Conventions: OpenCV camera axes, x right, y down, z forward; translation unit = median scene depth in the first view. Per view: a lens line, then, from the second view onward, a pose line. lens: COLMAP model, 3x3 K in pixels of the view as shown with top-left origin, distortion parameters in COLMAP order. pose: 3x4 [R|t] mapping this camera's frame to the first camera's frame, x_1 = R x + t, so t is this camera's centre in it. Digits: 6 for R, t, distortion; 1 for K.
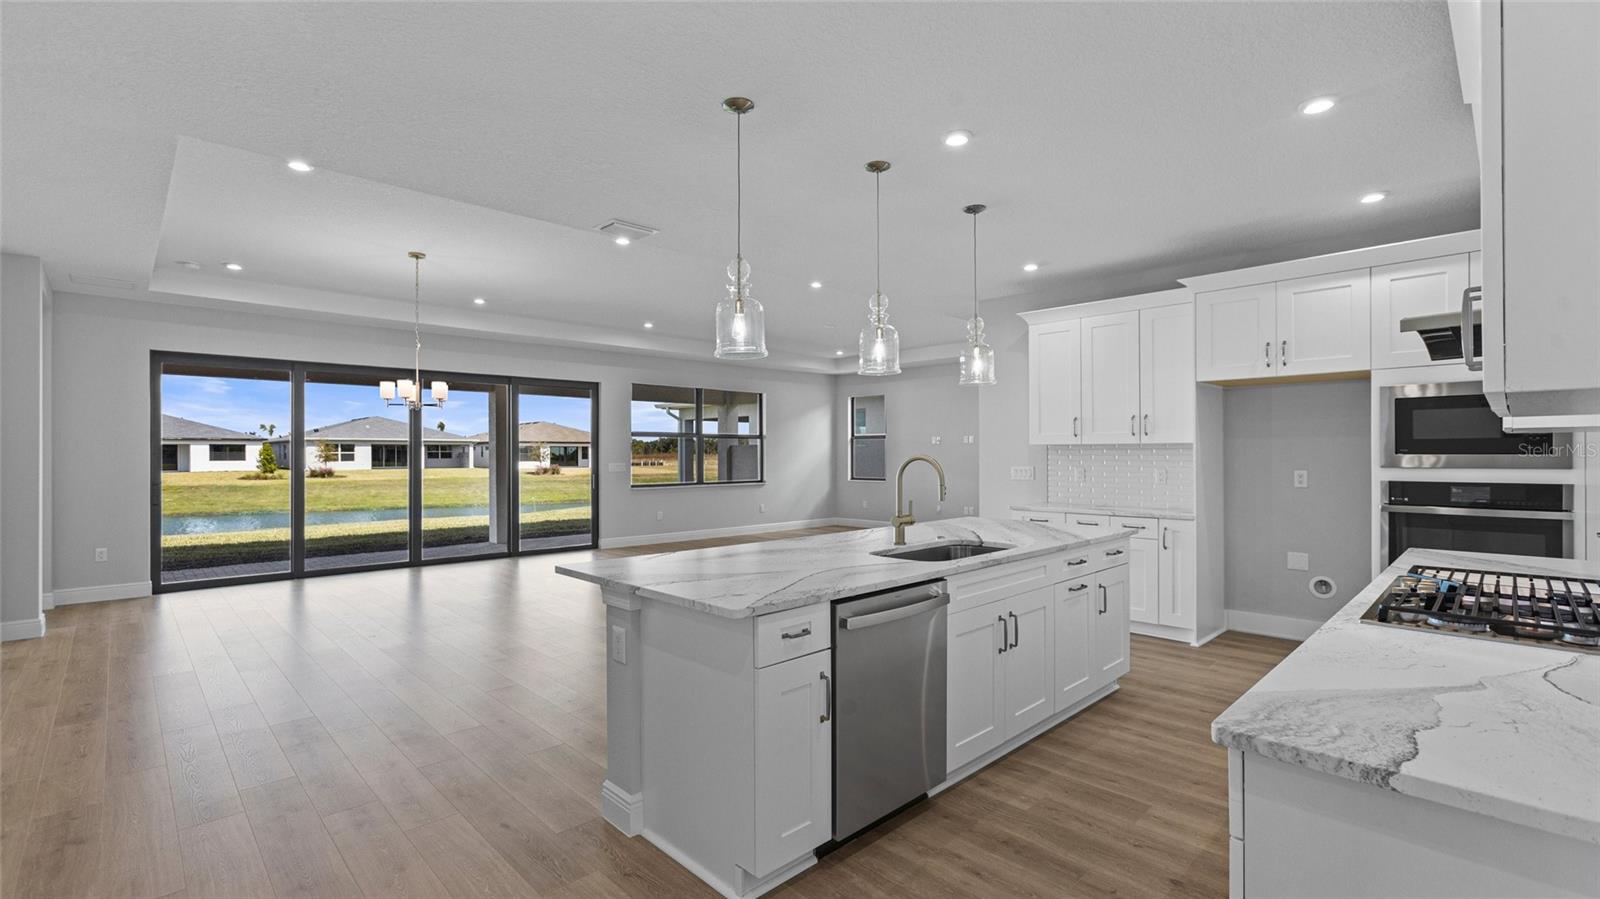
lens RADIAL K [[705.1, 0, 797.3], [0, 705.1, 453.4], [0, 0, 1]] dist [0.002088, 0.000500]
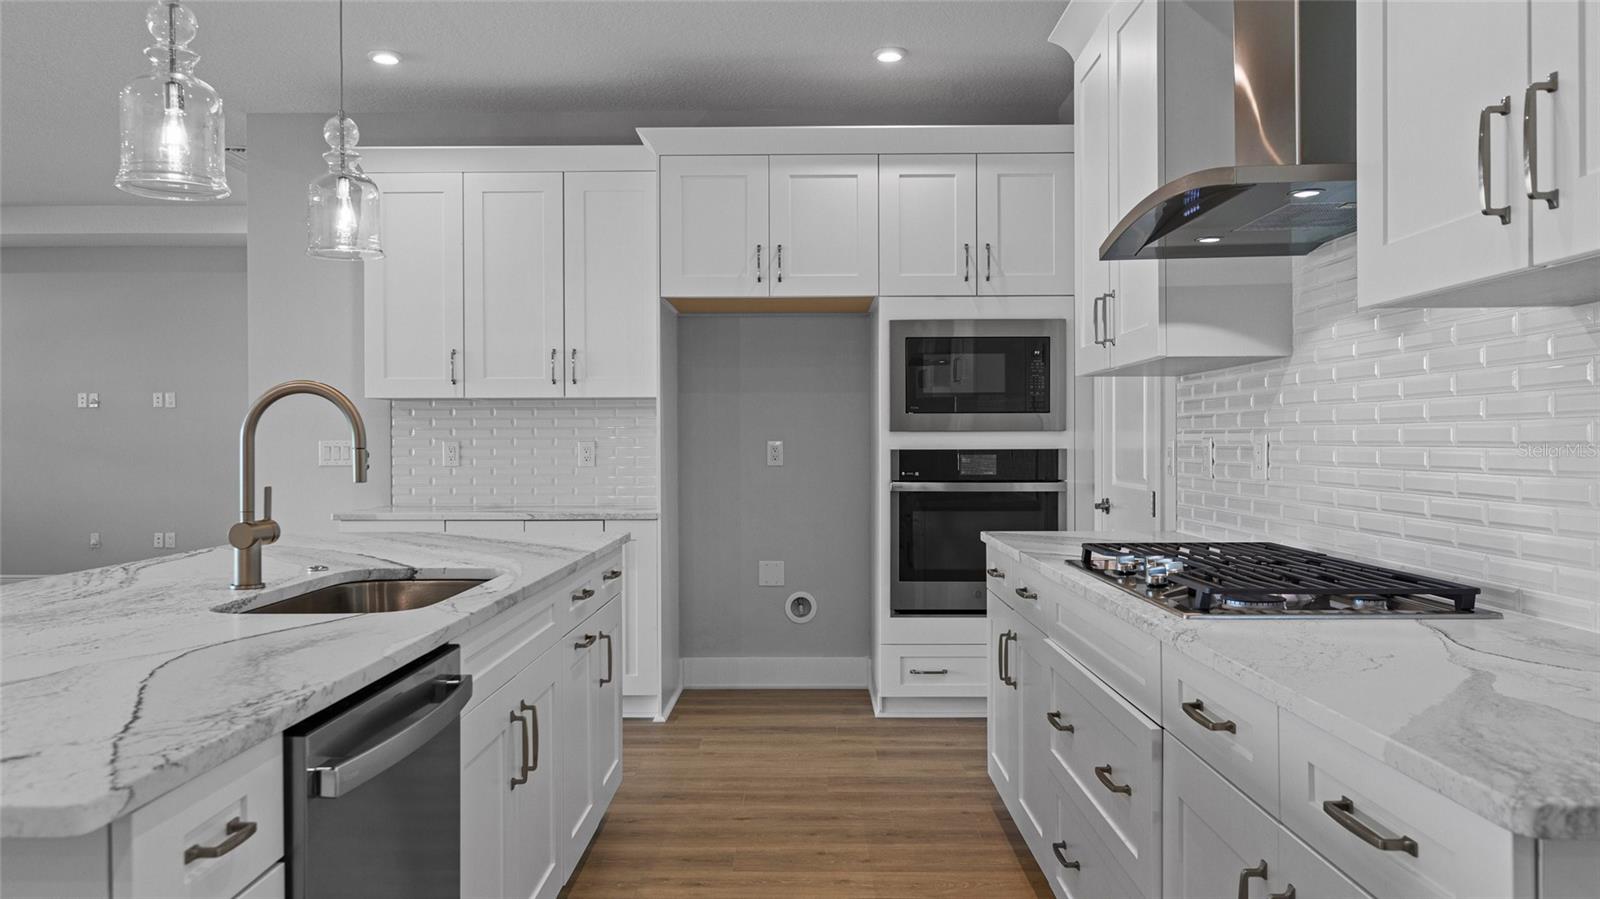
lens RADIAL K [[1186.4, 0, 800.0], [0, 1186.4, 449.5], [0, 0, 1]] dist [-0.003083, -0.004442]
pose [[0.704333, -0.003547, 0.709861, -0.110094], [0.000835, 0.999991, 0.004169, 0.034220], [-0.709870, -0.002344, 0.704329, 0.210217]]
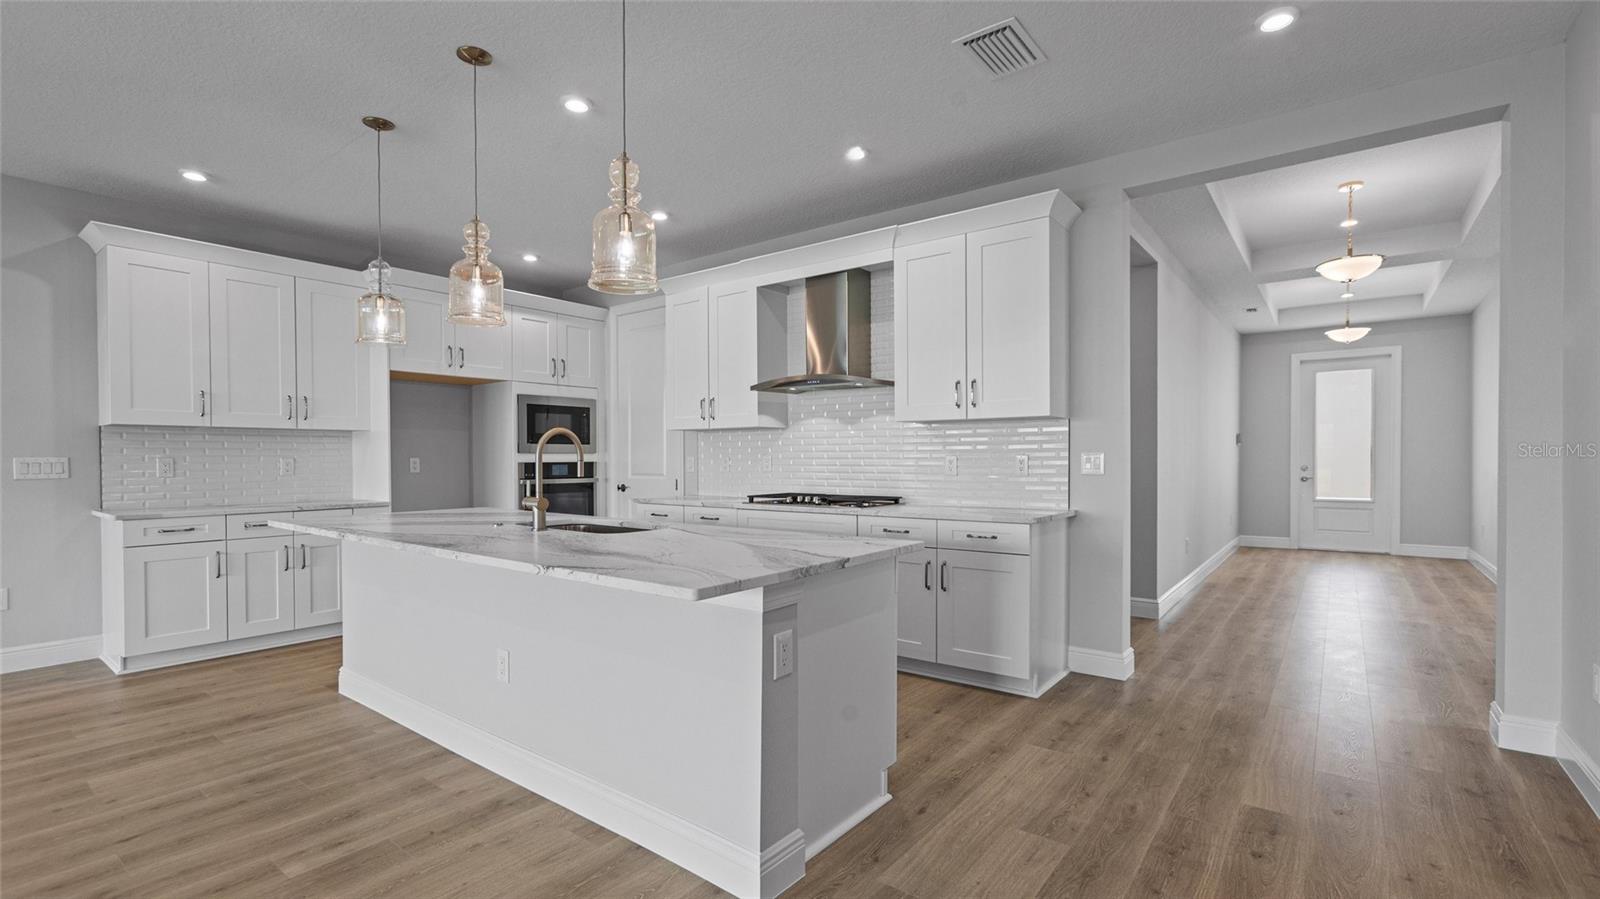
lens RADIAL K [[710.9, 0, 792.1], [0, 710.9, 462.3], [0, 0, 1]] dist [-0.012773, 0.000112]
pose [[-0.133860, -0.003899, 0.990993, -0.631852], [0.003510, 0.999984, 0.004409, 0.035022], [-0.990994, 0.004068, -0.133844, 0.673946]]
